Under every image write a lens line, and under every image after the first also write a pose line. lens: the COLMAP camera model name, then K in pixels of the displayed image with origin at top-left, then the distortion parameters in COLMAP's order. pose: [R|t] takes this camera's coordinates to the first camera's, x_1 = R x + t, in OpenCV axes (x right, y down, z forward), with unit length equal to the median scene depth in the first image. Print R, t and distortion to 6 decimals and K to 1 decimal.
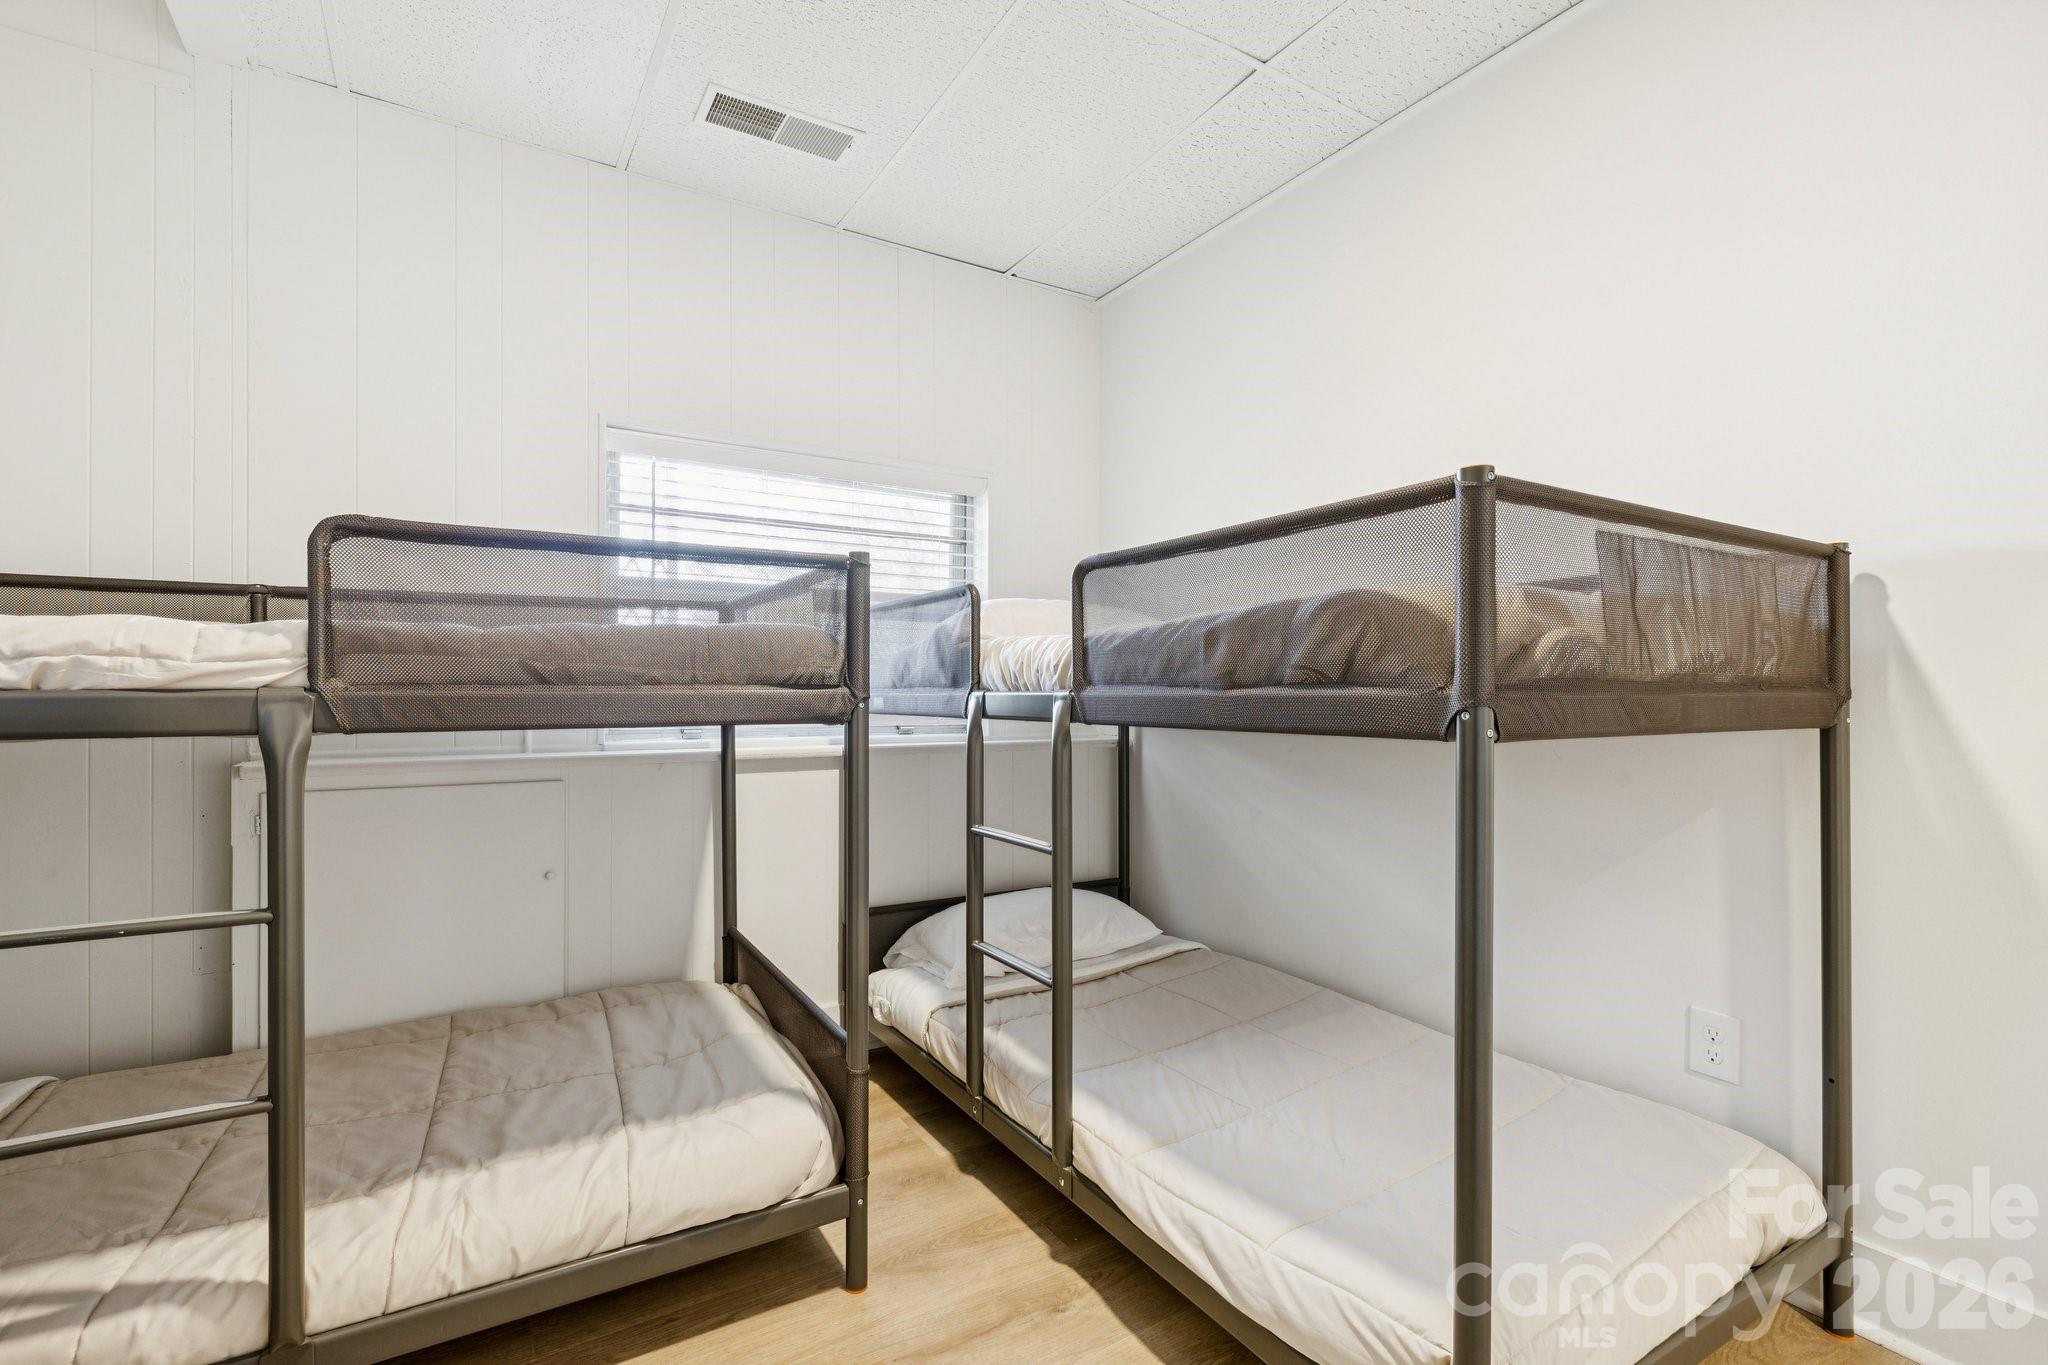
lens RADIAL K [[921.0, 0, 1027.3], [0, 921.0, 677.5], [0, 0, 1]] dist [0.001456, -0.000035]
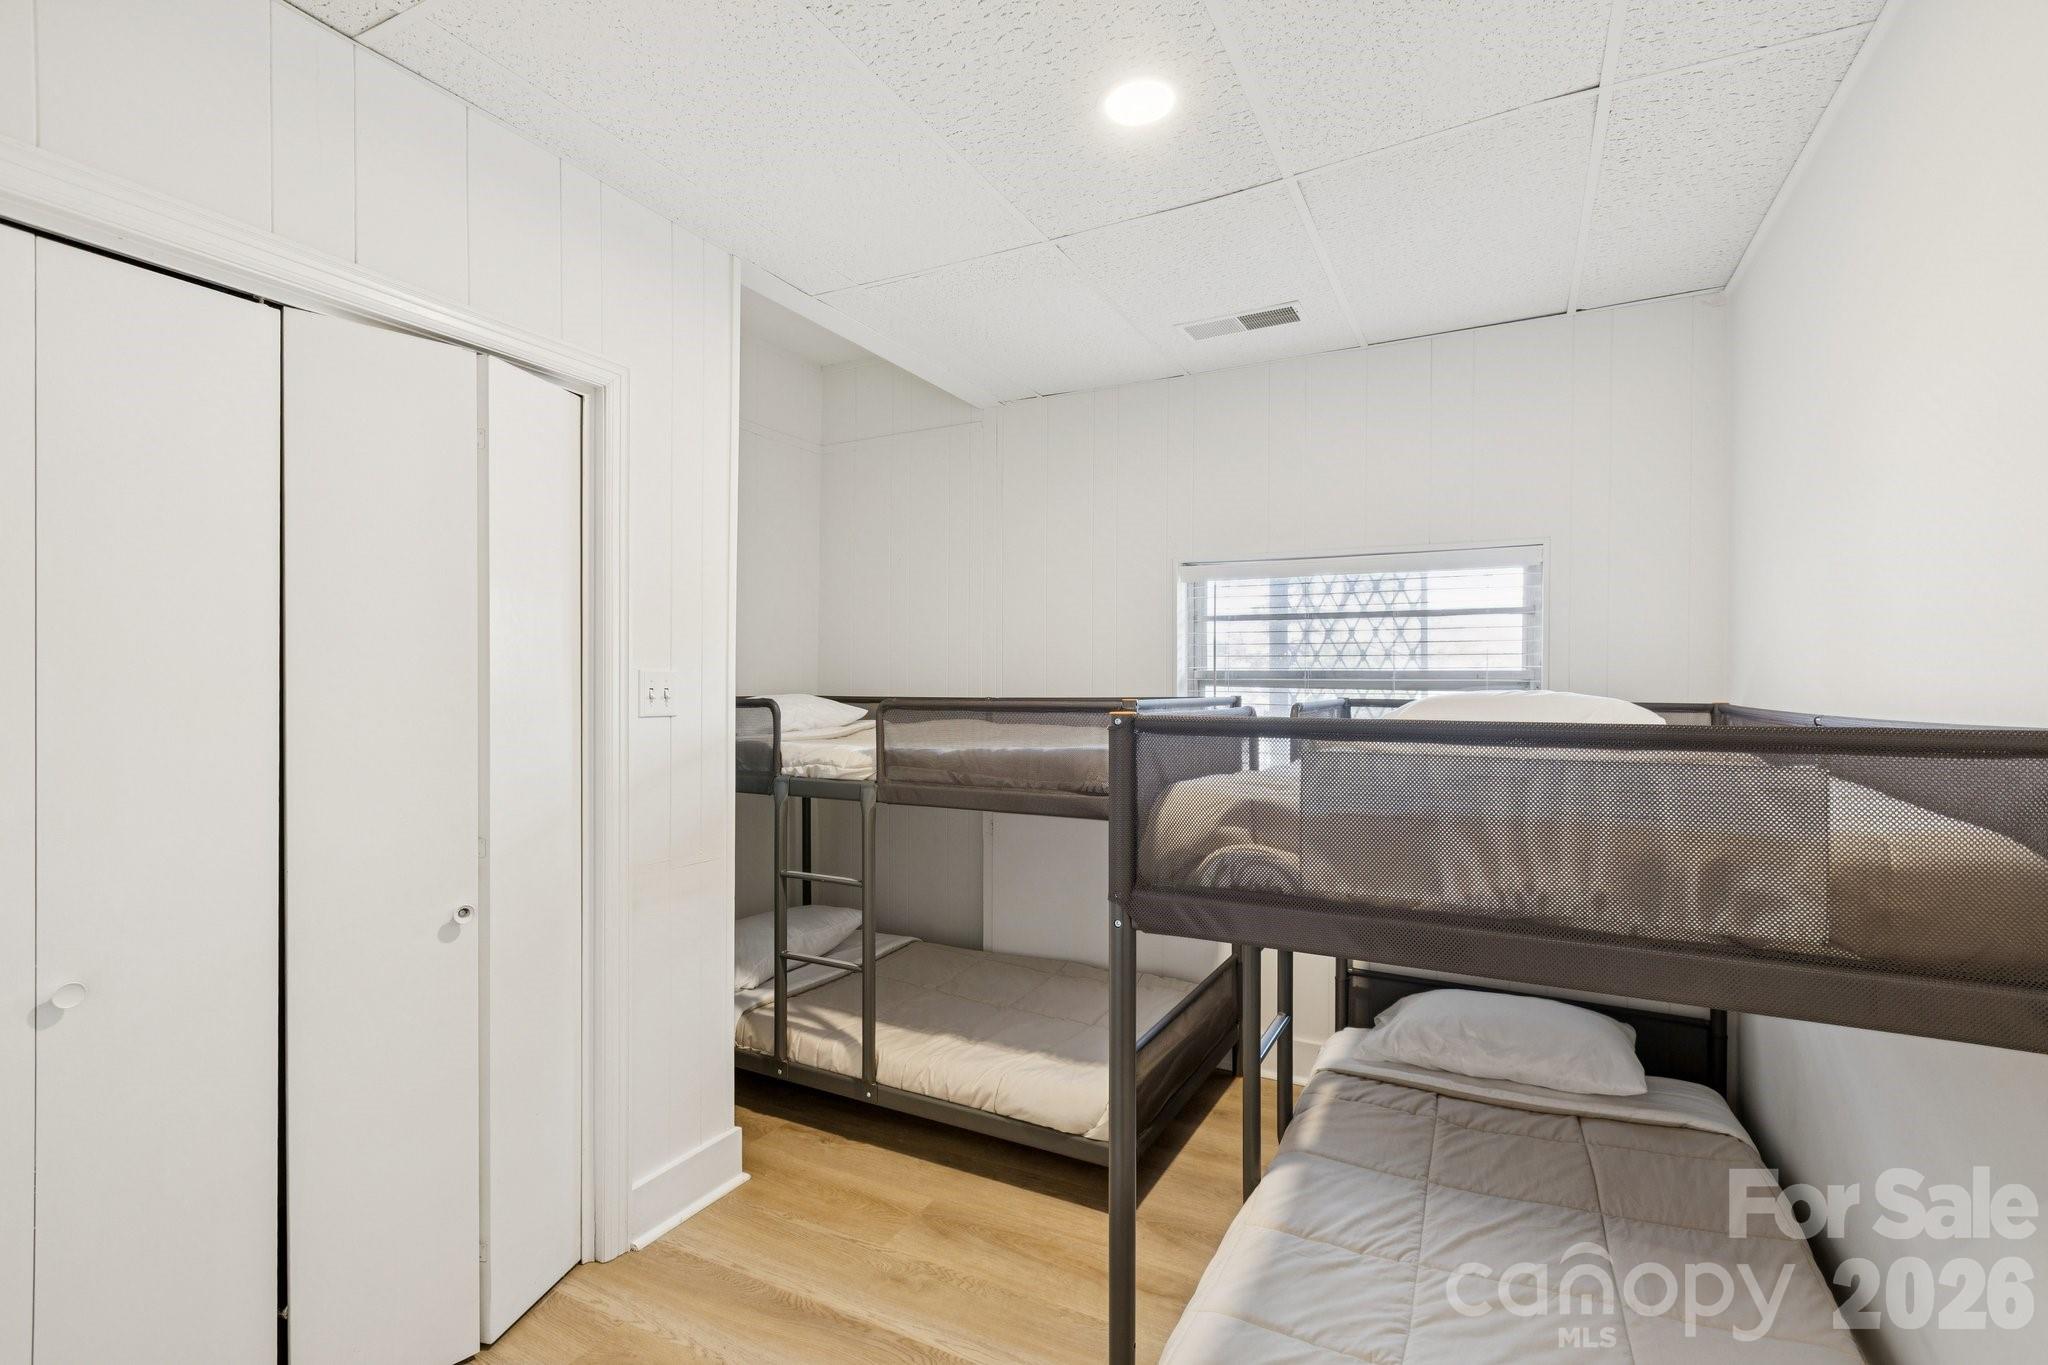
lens RADIAL K [[921.0, 0, 1027.3], [0, 921.0, 677.5], [0, 0, 1]] dist [0.001456, -0.000035]
pose [[0.521825, -0.003794, -0.853044, 1.090676], [0.007742, 0.999970, 0.000288, -0.202460], [0.853017, -0.006755, 0.521839, 0.161215]]
